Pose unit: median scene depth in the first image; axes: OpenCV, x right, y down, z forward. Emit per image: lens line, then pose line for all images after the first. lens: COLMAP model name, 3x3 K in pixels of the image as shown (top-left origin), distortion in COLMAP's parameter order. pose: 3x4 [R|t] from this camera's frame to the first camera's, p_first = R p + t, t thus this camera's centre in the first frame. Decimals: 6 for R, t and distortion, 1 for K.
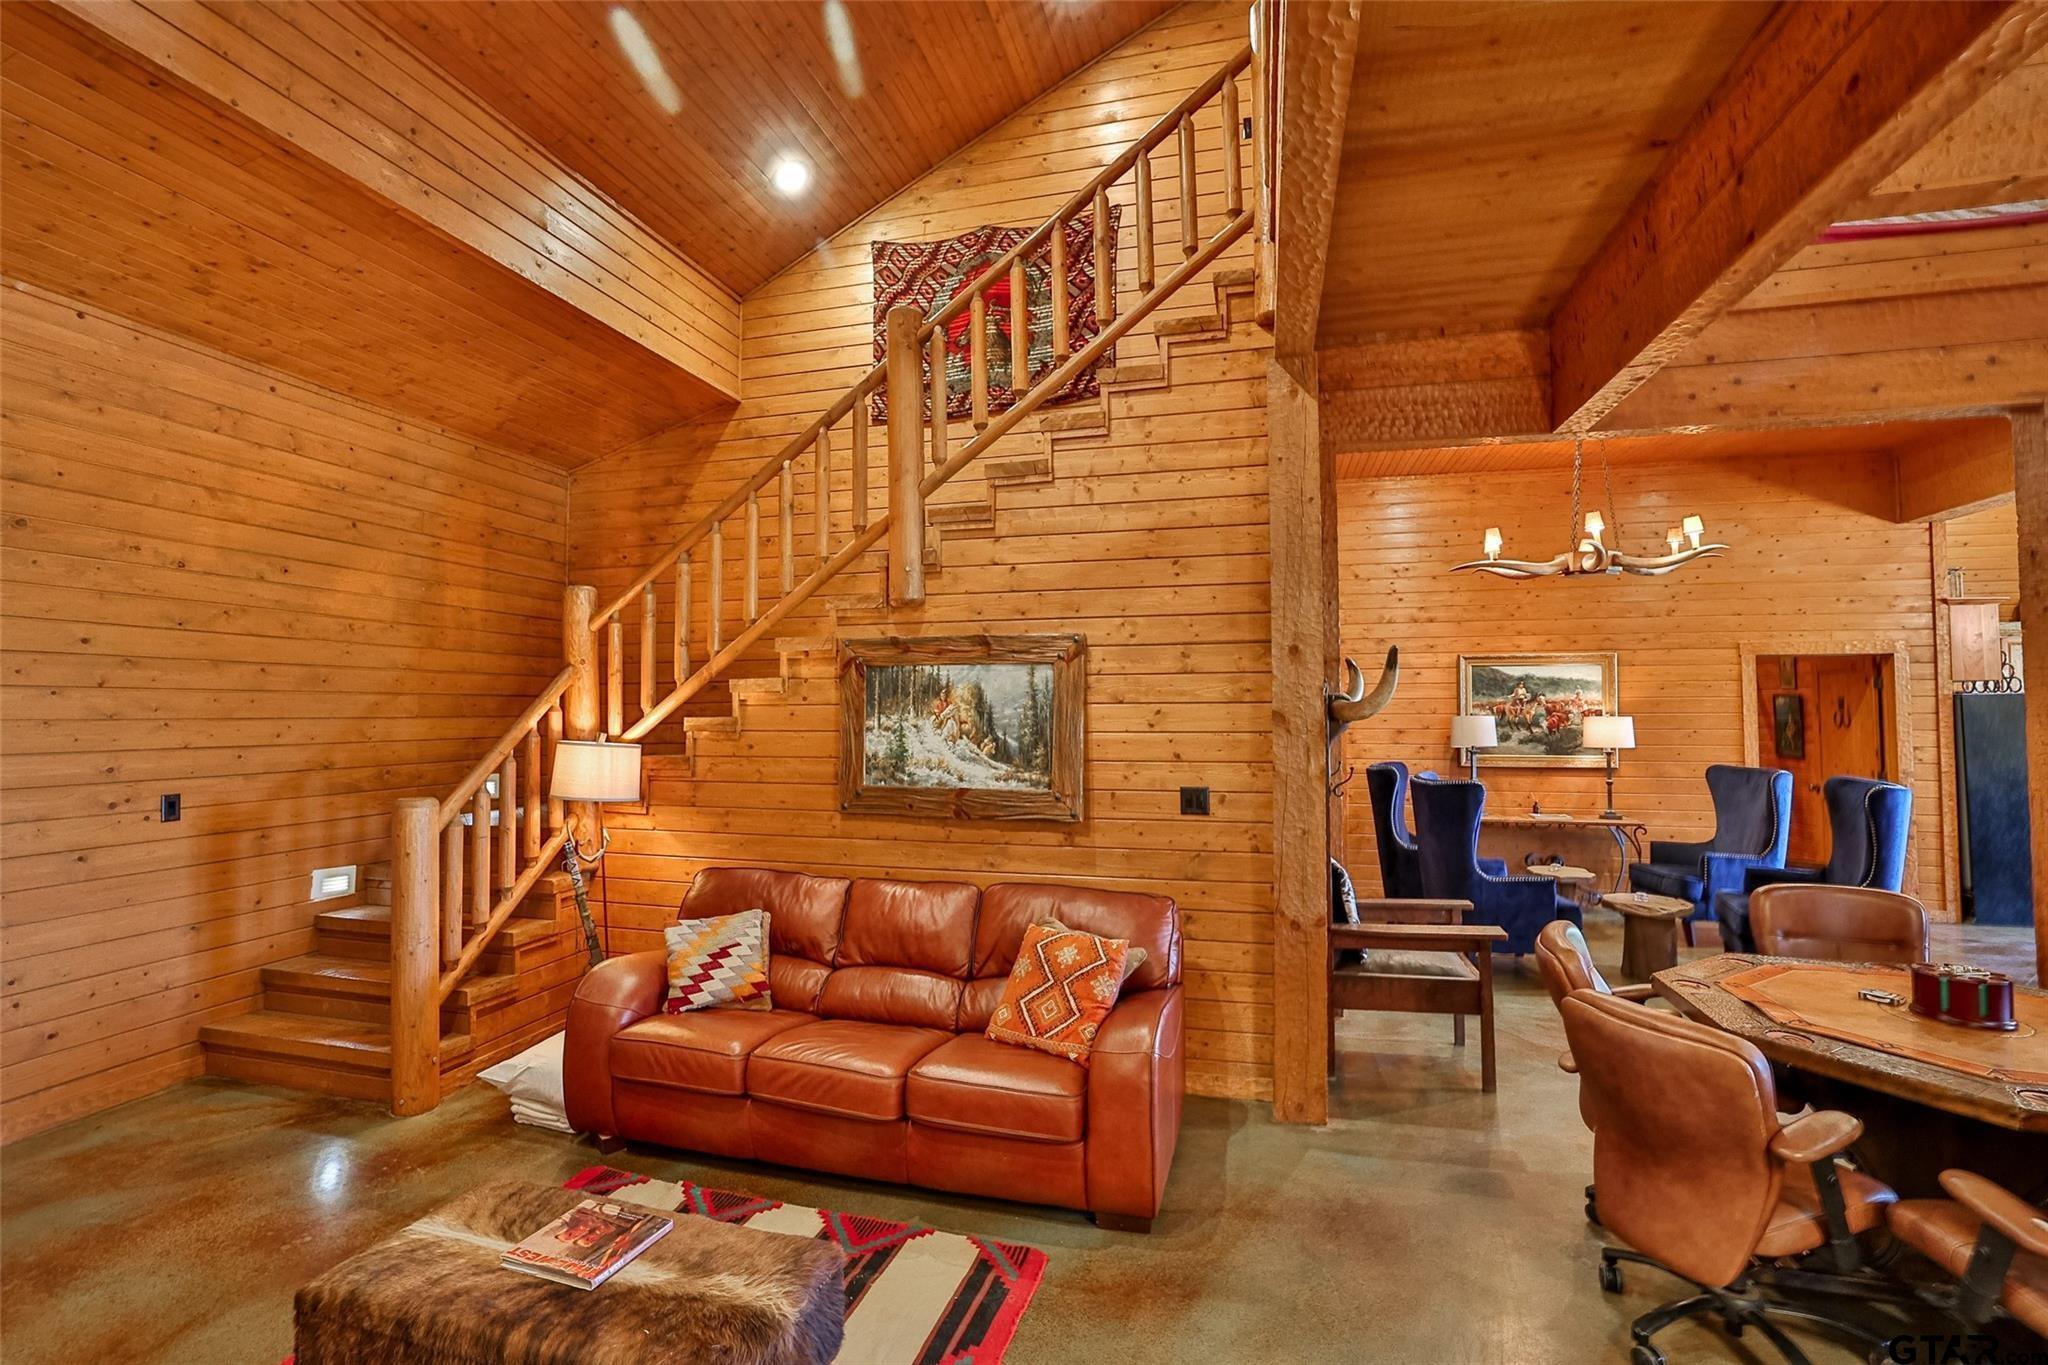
lens RADIAL K [[926.9, 0, 1020.6], [0, 926.9, 674.5], [0, 0, 1]] dist [-0.031714, 0.006595]
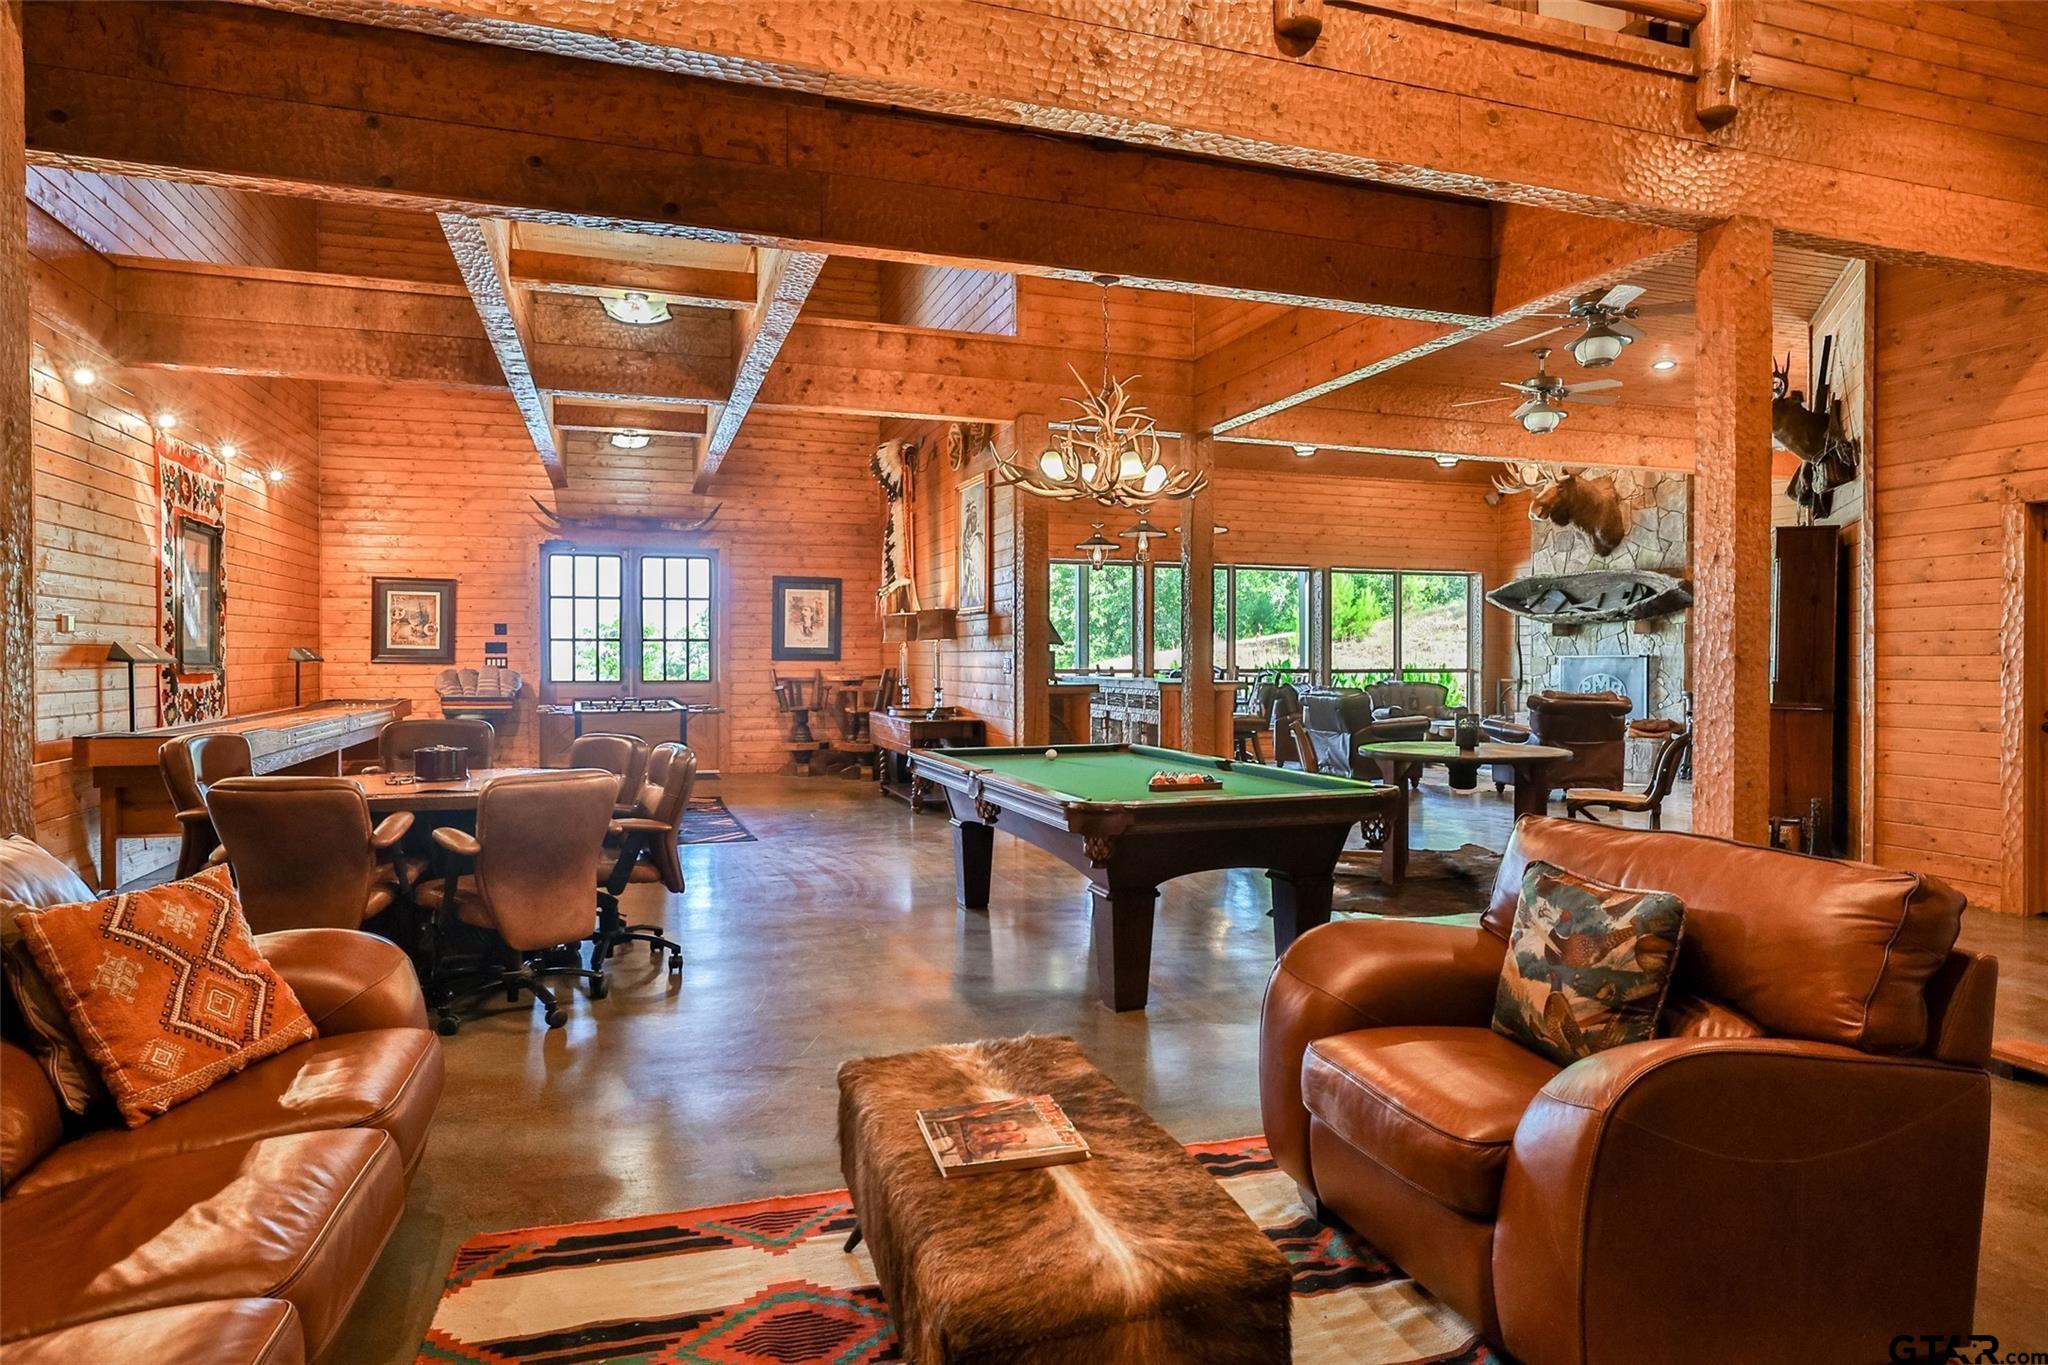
lens RADIAL K [[1160.6, 0, 1016.4], [0, 1160.6, 674.3], [0, 0, 1]] dist [-0.002345, -0.000202]
pose [[-0.556378, -0.011723, 0.830847, -0.571515], [-0.035197, 0.999336, -0.009470, 0.100445], [-0.830184, -0.034513, -0.556420, 0.678625]]
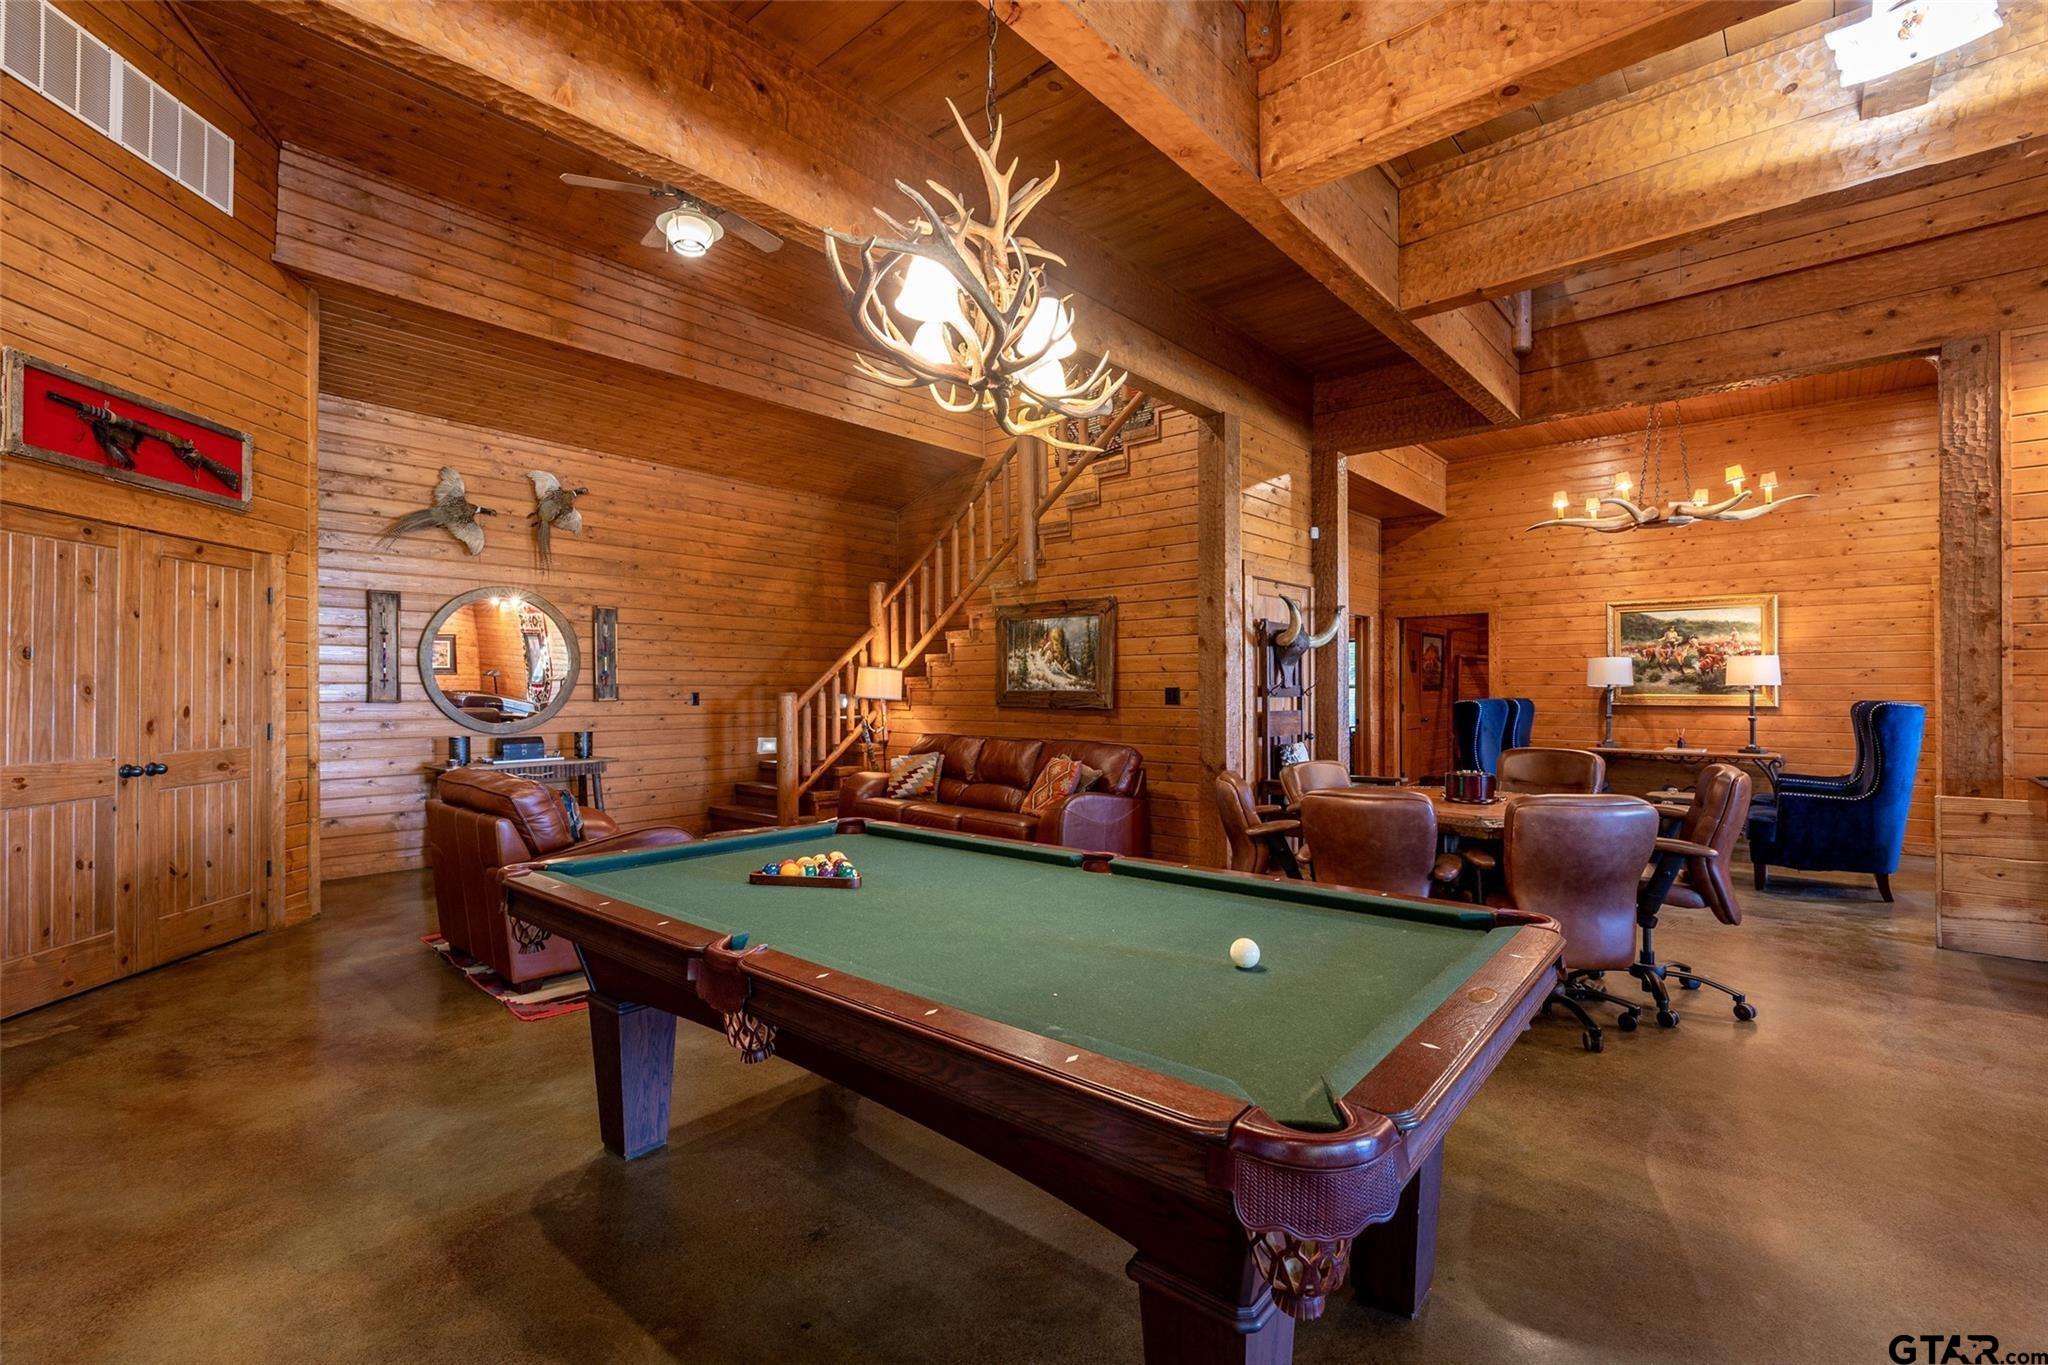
lens RADIAL K [[870.6, 0, 1024.8], [0, 870.6, 680.4], [0, 0, 1]] dist [0.002893, -0.000287]
pose [[0.904336, -0.003489, -0.426806, 0.552425], [0.016654, 0.999493, 0.027118, 0.058230], [0.426495, -0.031632, 0.903936, -0.446404]]
